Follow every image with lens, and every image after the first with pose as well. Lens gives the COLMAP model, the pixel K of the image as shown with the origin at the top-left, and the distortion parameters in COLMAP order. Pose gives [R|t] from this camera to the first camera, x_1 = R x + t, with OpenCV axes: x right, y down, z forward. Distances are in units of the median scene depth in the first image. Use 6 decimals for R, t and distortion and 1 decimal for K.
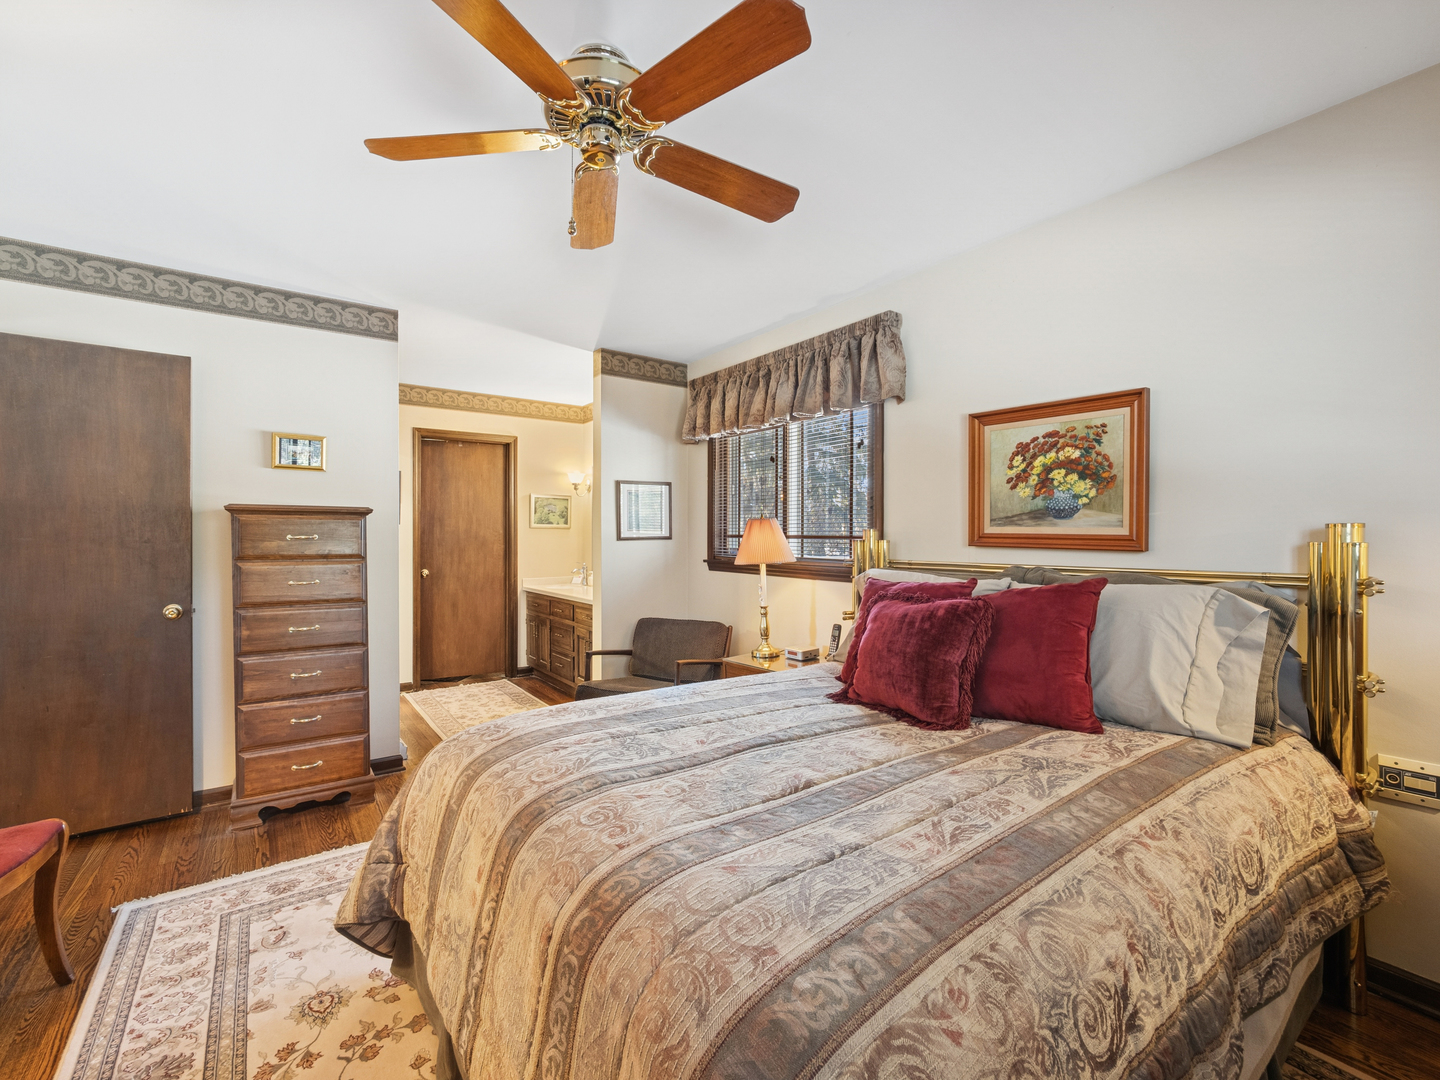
lens RADIAL K [[635.9, 0, 715.6], [0, 635.9, 557.7], [0, 0, 1]] dist [-0.000962, 0.000347]
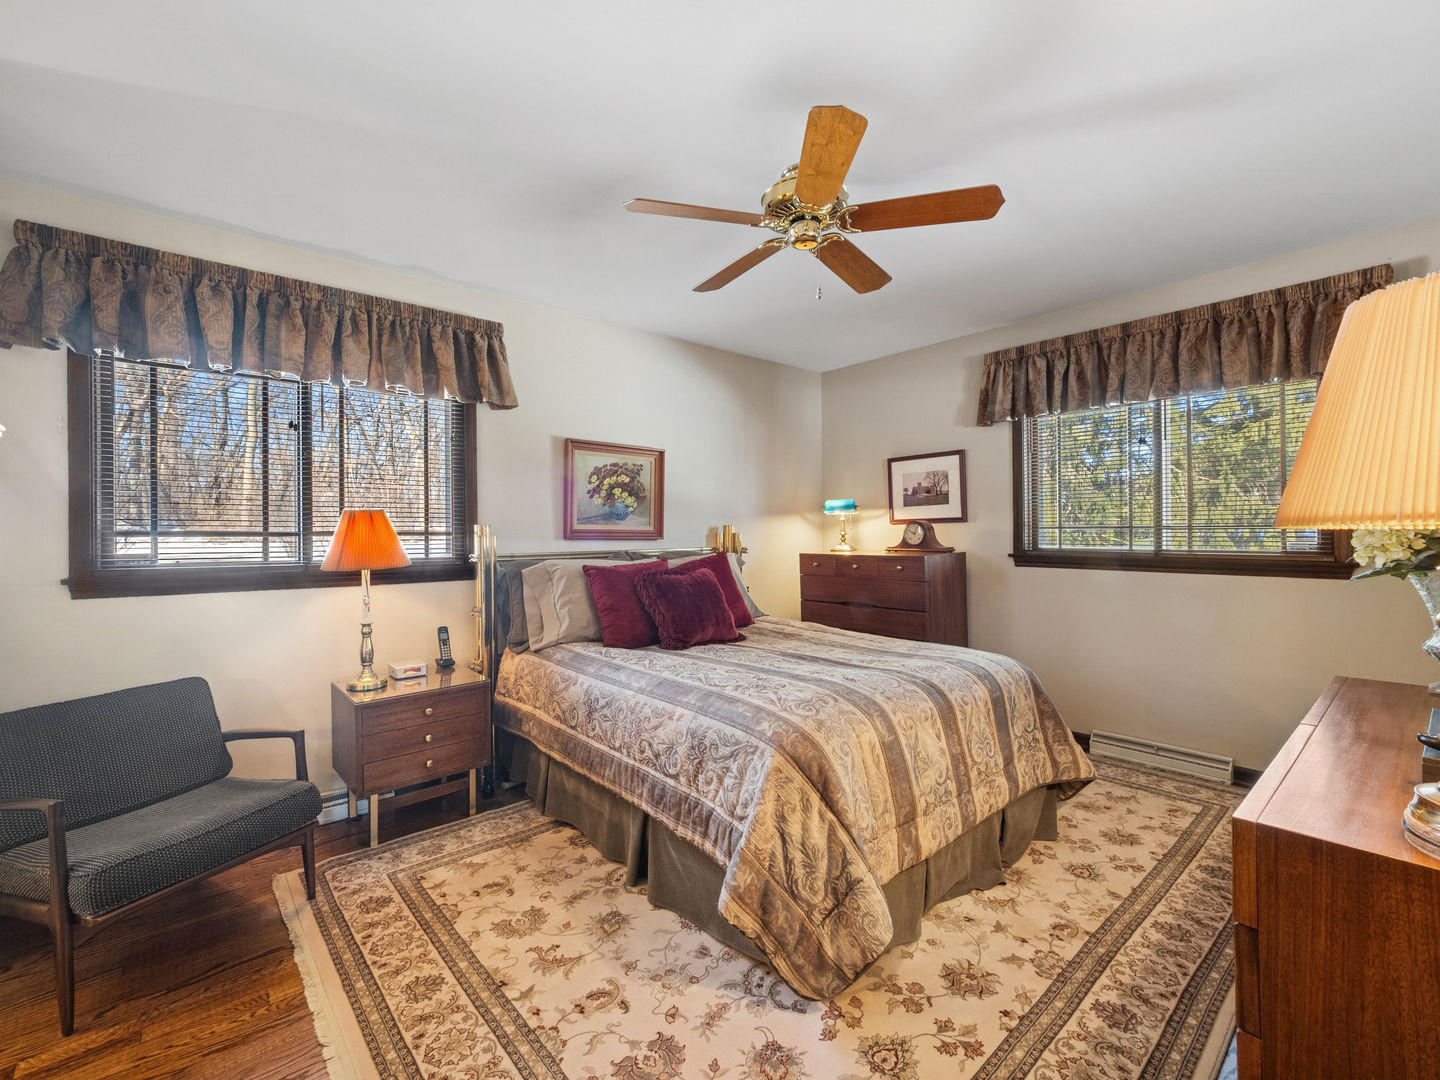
lens RADIAL K [[635.9, 0, 715.6], [0, 635.9, 557.7], [0, 0, 1]] dist [-0.000962, 0.000347]
pose [[-0.085222, -0.039671, 0.995572, -1.008408], [0.042122, 0.998170, 0.043381, -0.027113], [-0.995471, 0.045633, -0.083395, 0.887885]]
